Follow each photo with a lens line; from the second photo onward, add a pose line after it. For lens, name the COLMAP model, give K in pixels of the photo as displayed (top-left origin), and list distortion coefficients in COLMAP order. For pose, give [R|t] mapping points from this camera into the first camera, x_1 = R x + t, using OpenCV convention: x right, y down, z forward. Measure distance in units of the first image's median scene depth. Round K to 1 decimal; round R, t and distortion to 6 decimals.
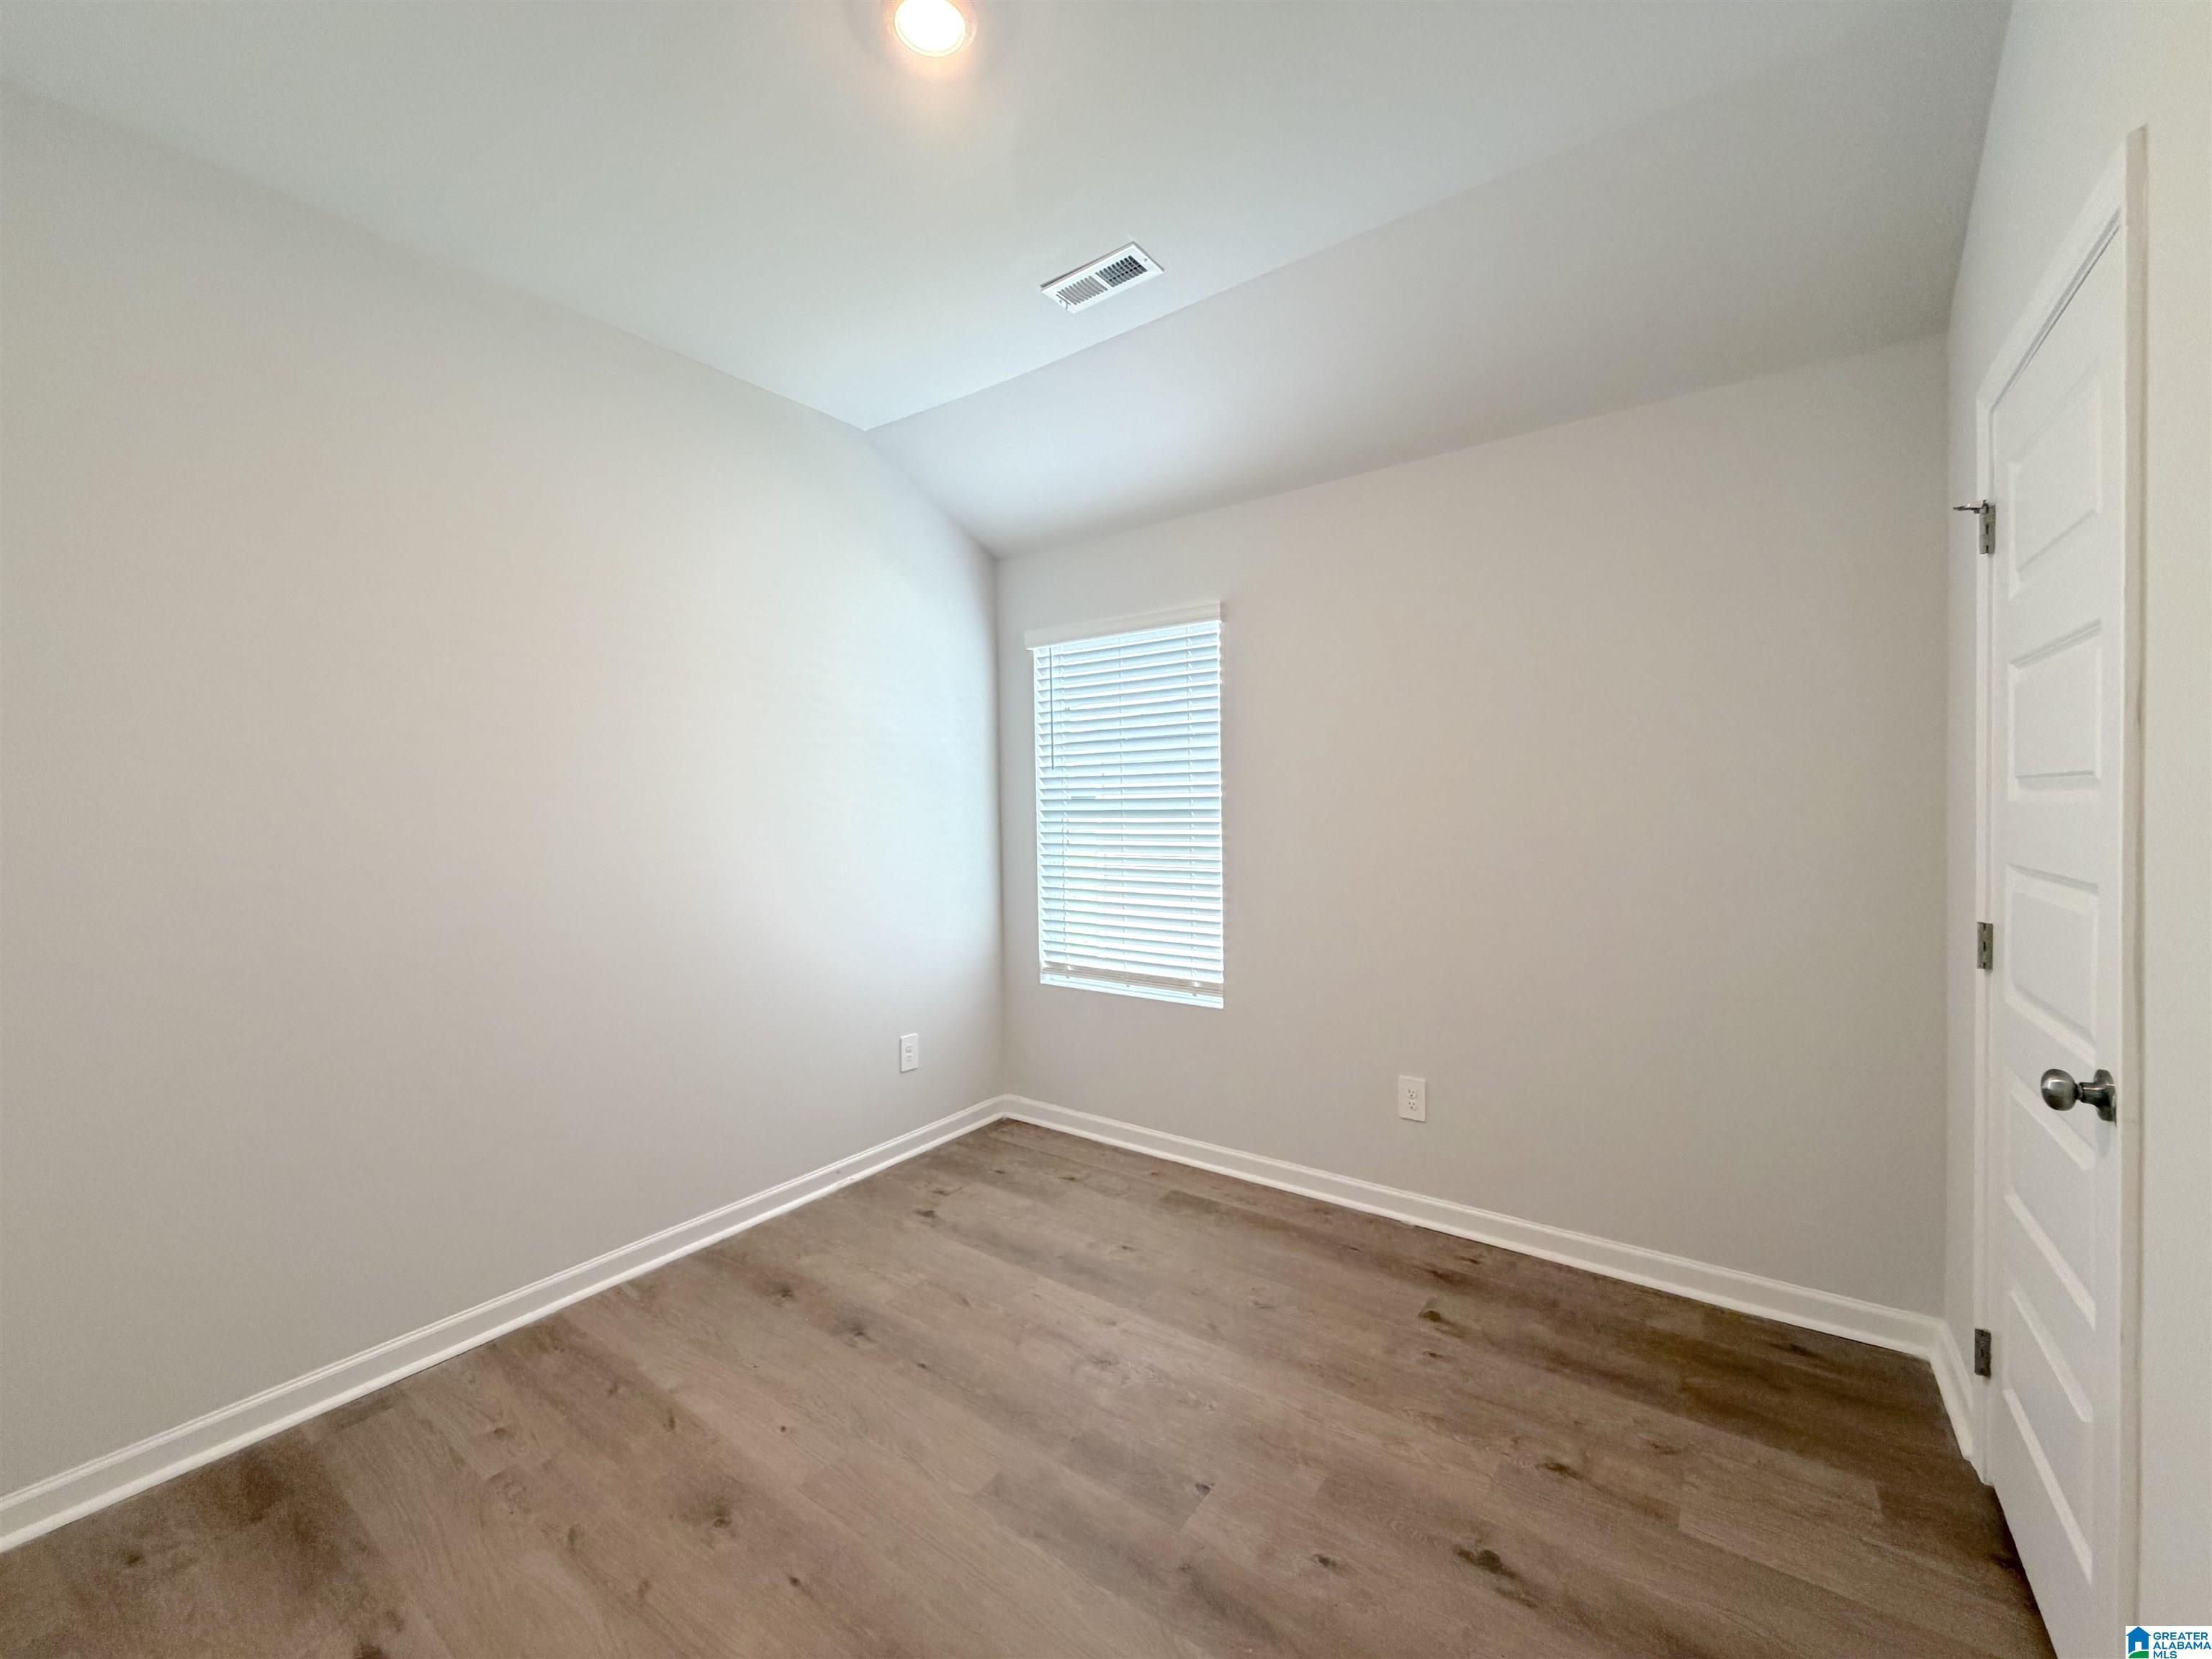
lens RADIAL K [[885.3, 0, 1097.2], [0, 885.3, 827.2], [0, 0, 1]] dist [0.000264, 0.000240]
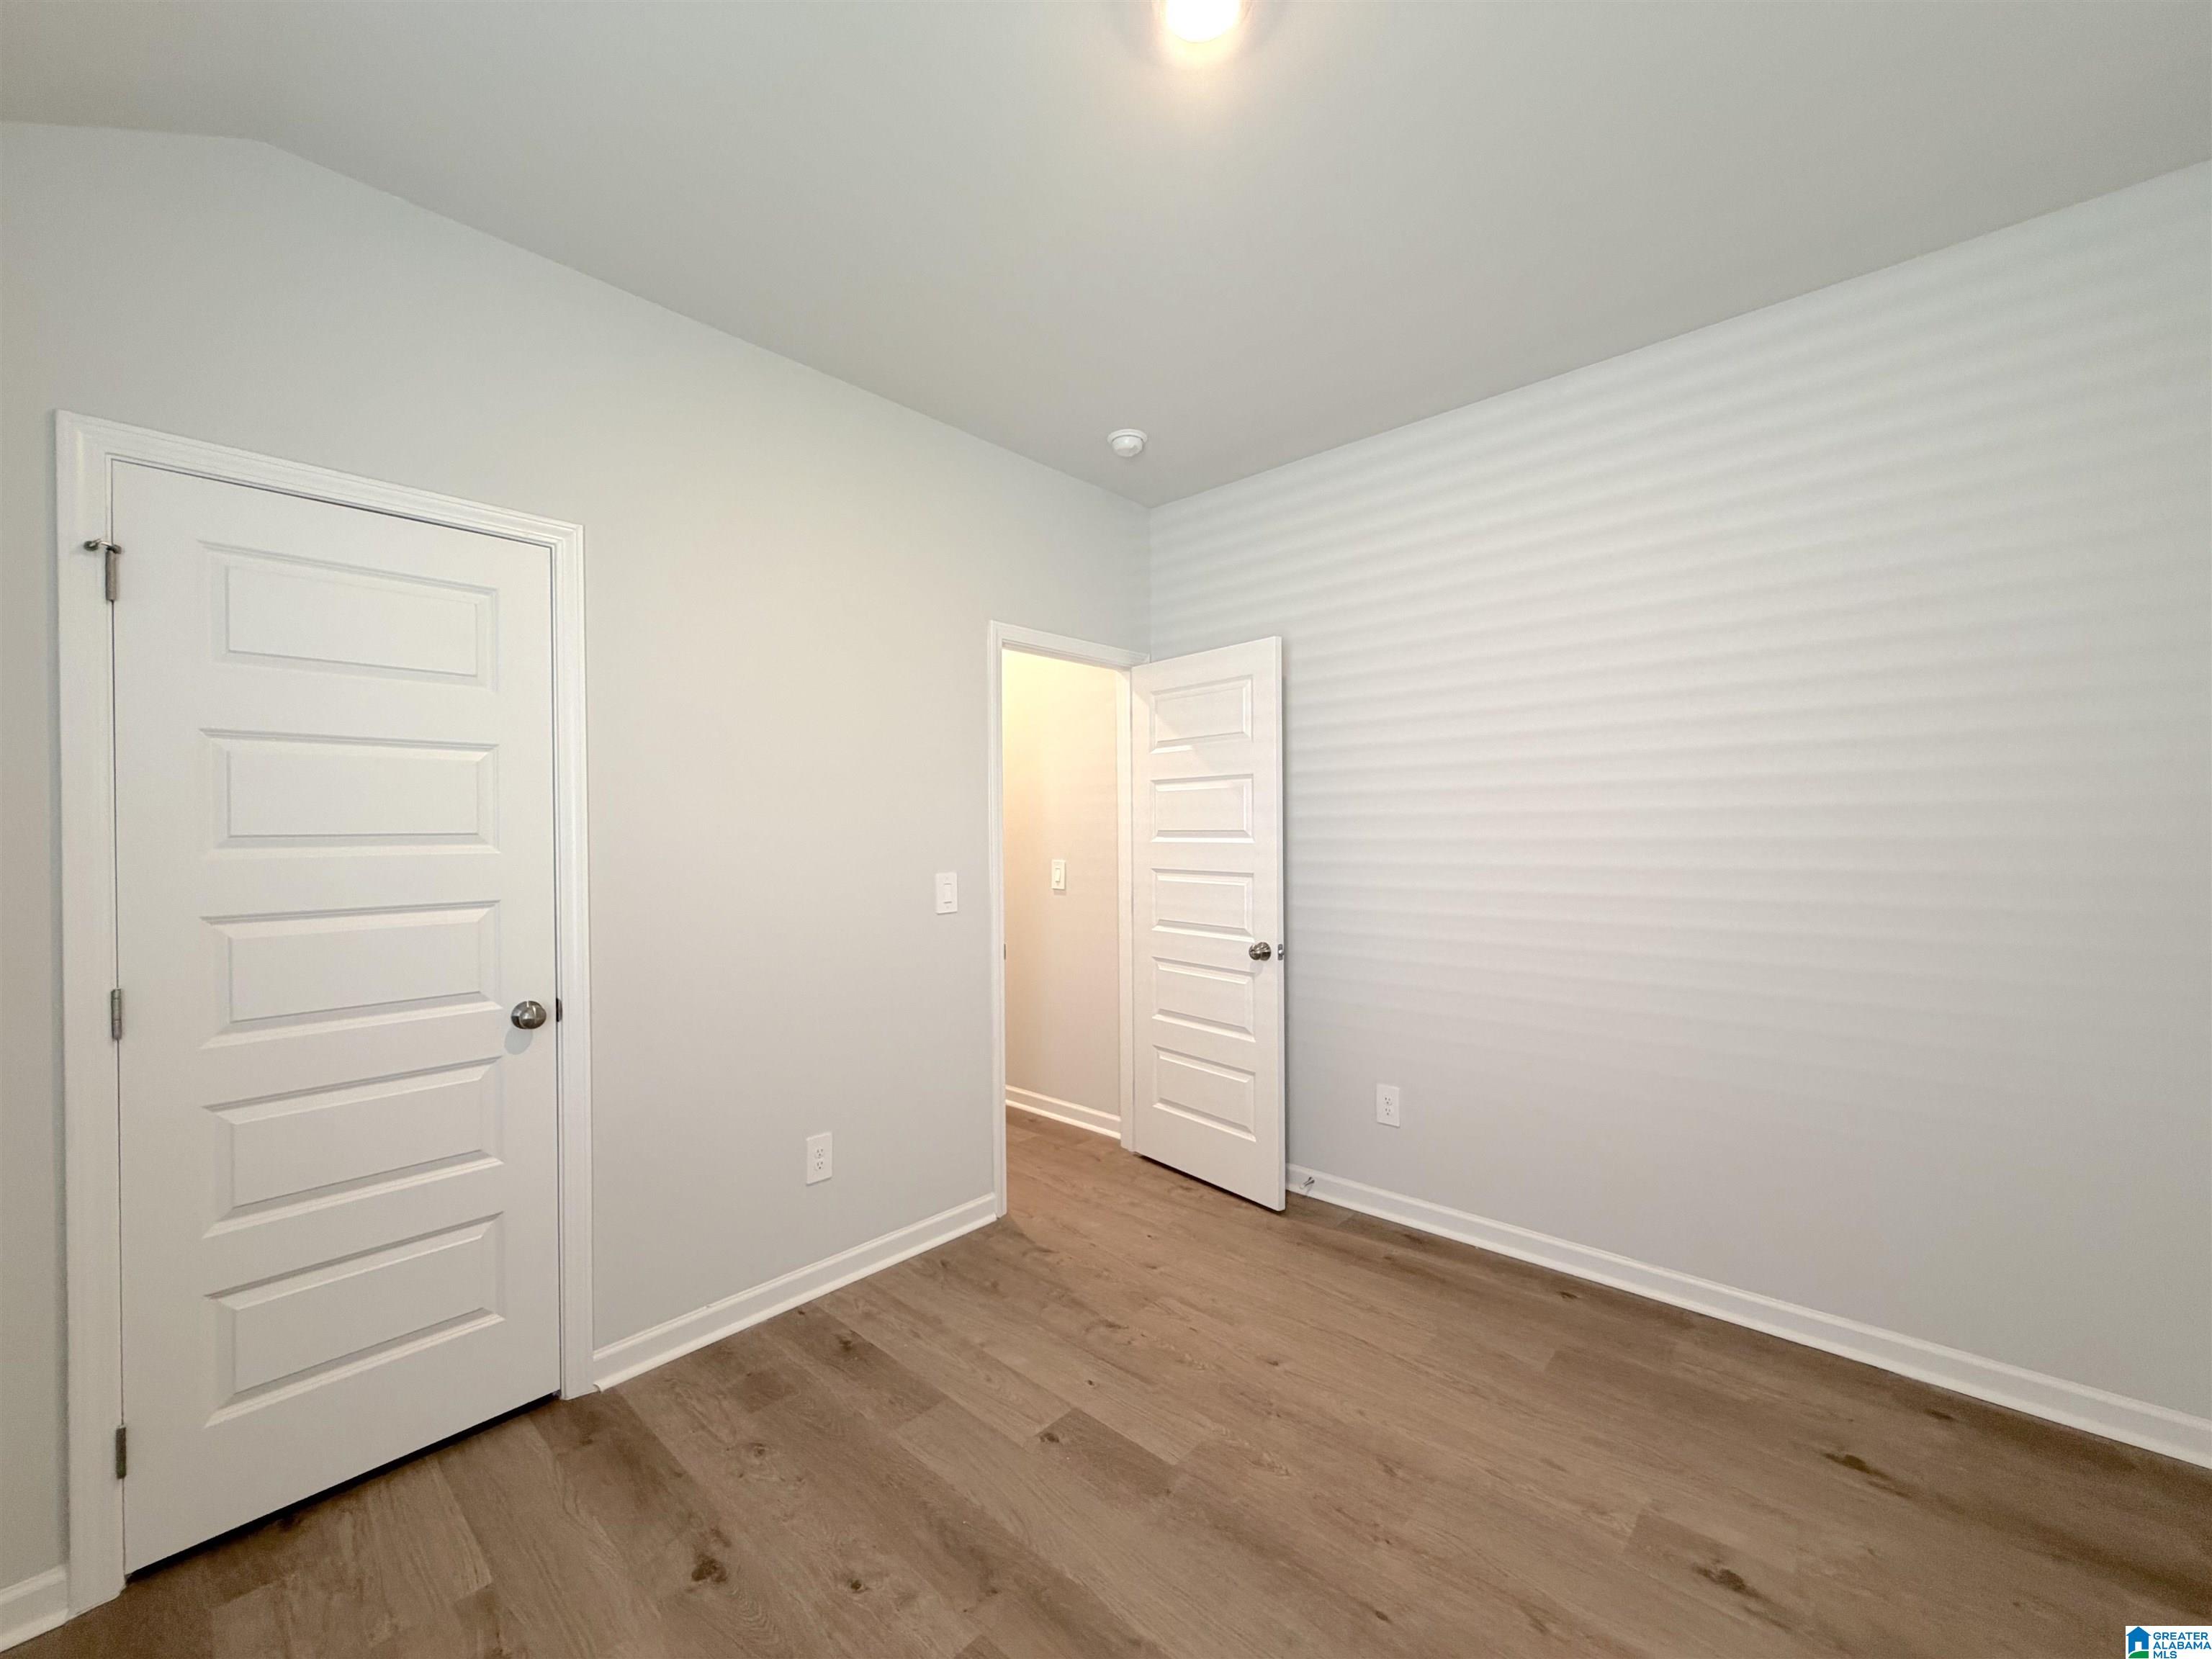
lens RADIAL K [[885.3, 0, 1097.2], [0, 885.3, 827.2], [0, 0, 1]] dist [0.000264, 0.000240]
pose [[-0.993315, 0.028534, 0.111849, -0.139938], [0.030318, 0.999438, 0.014277, -0.045840], [-0.111379, 0.017572, -0.993623, 1.737820]]
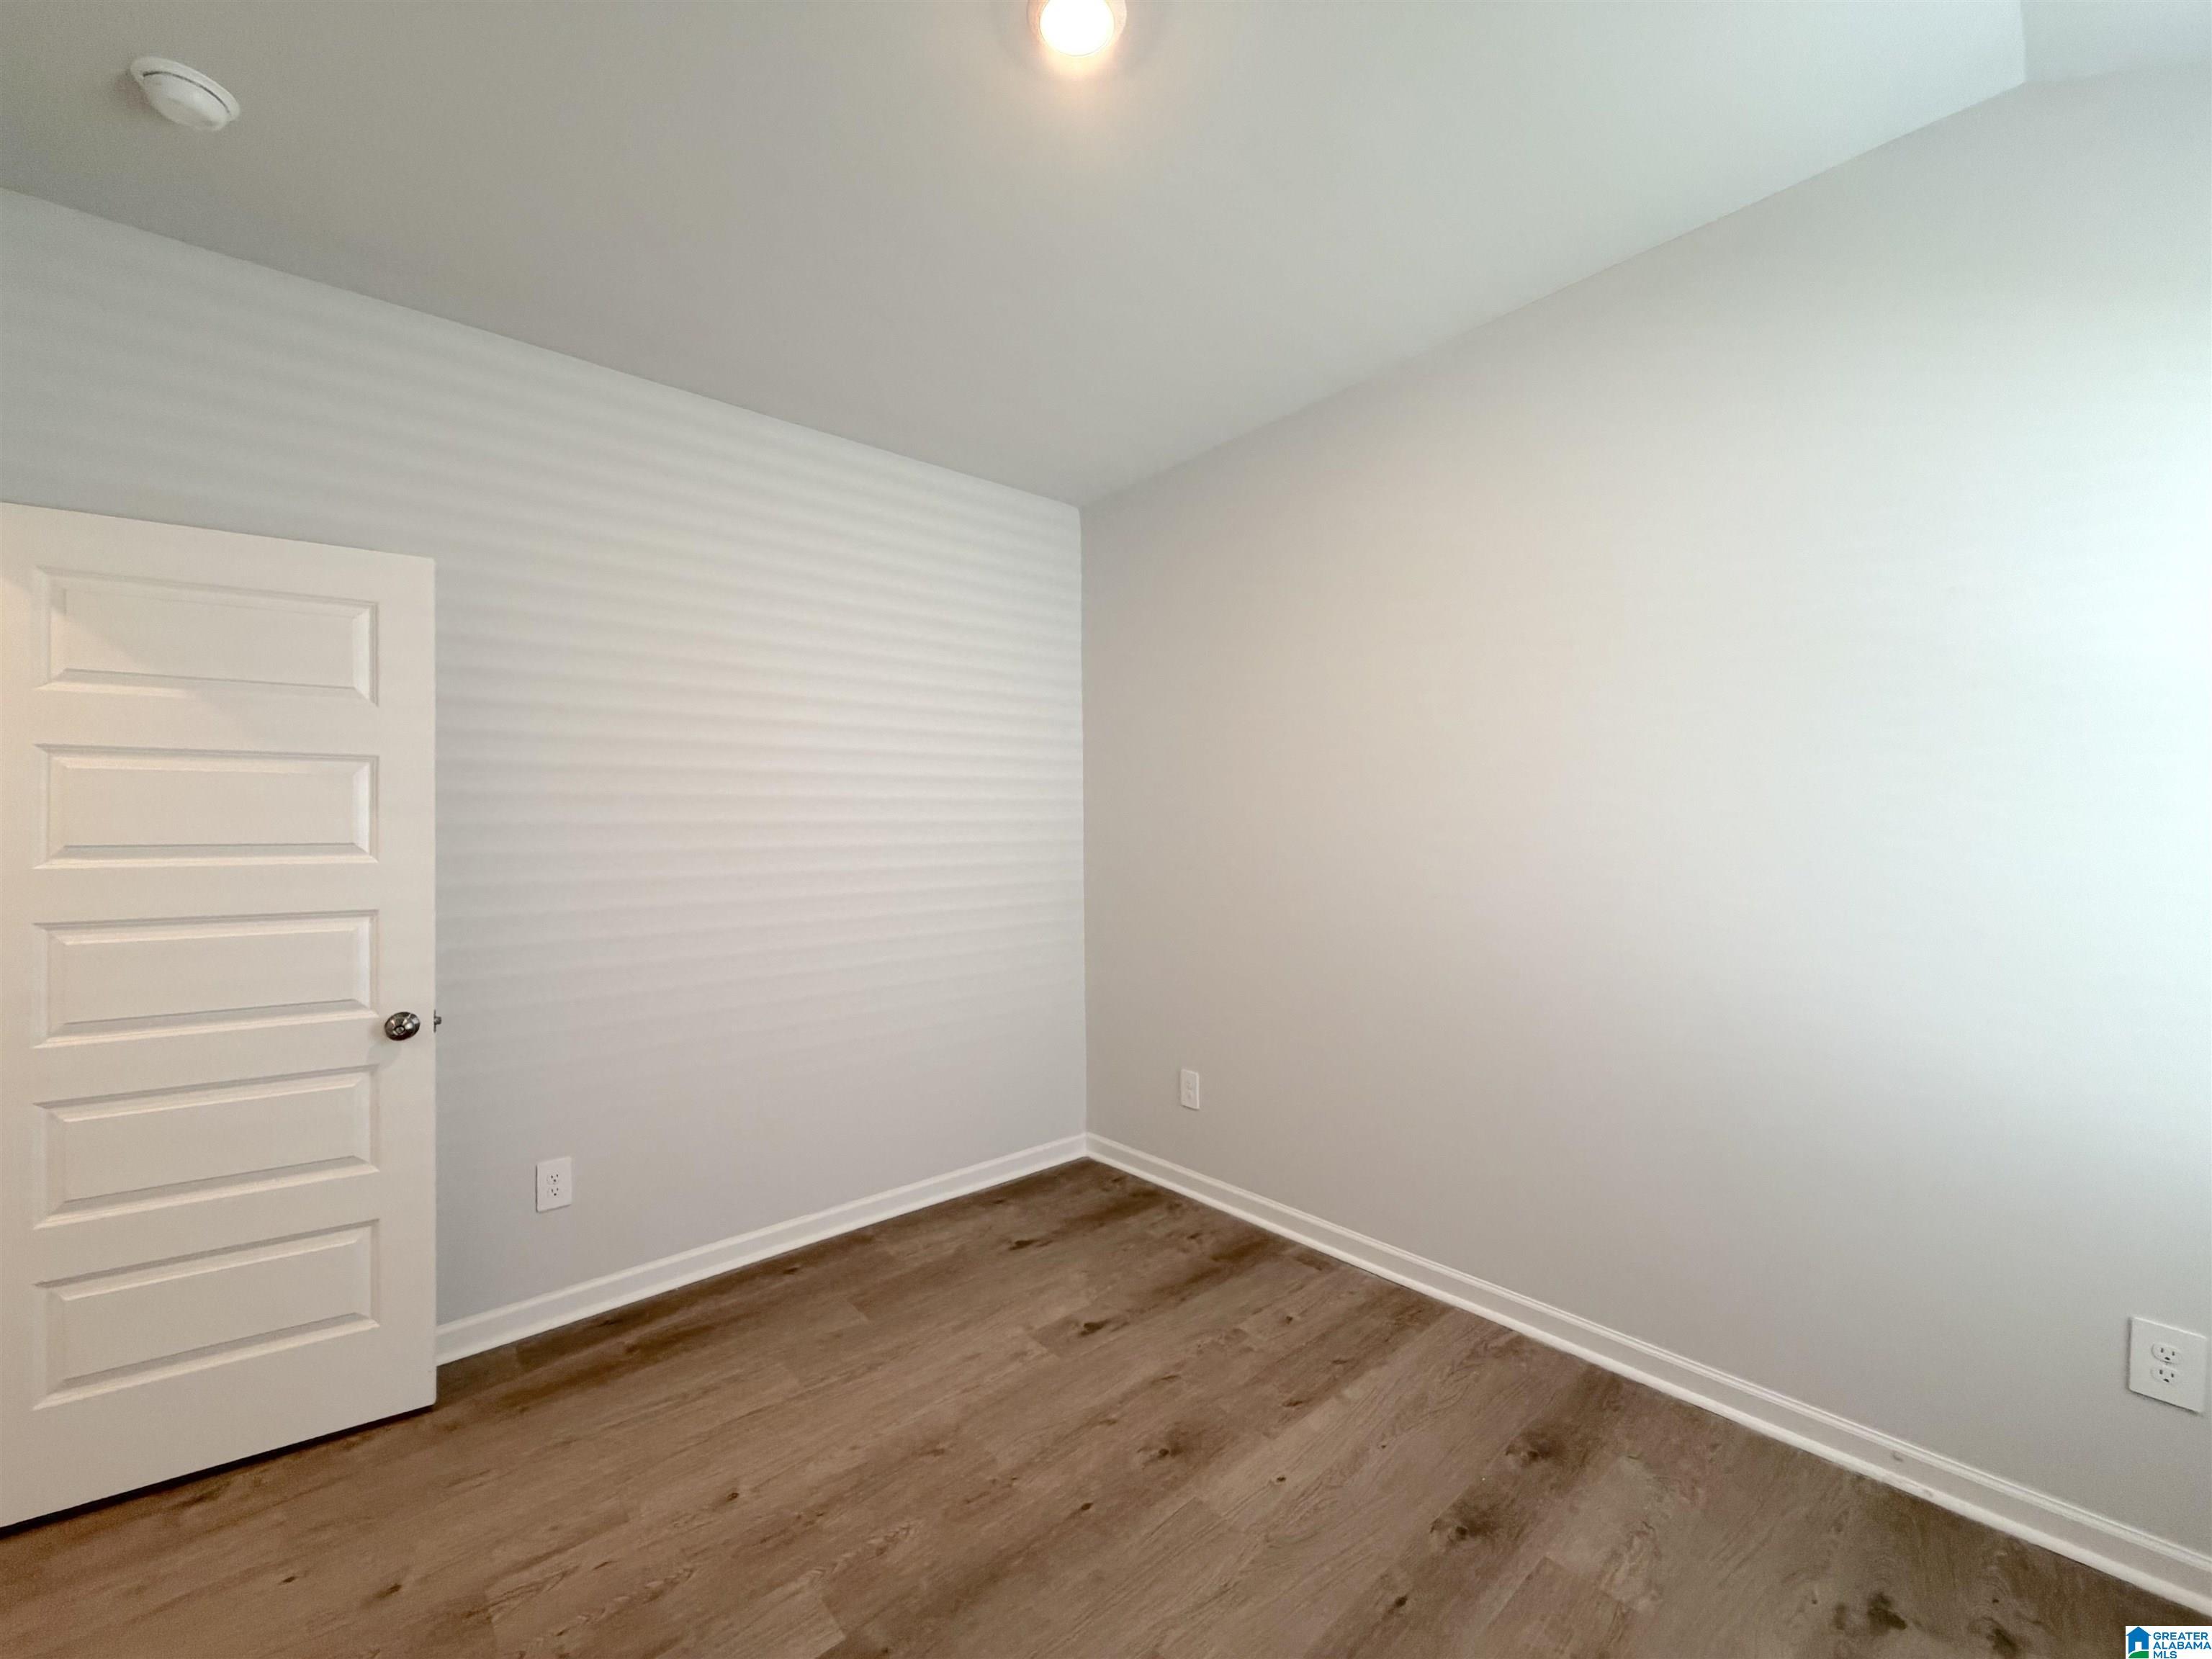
lens RADIAL K [[885.3, 0, 1097.2], [0, 885.3, 827.2], [0, 0, 1]] dist [0.000264, 0.000240]
pose [[-0.224393, 0.013515, -0.974405, 0.666628], [-0.003161, 0.999888, 0.014597, -0.044123], [0.974494, 0.006356, -0.224326, 1.099288]]
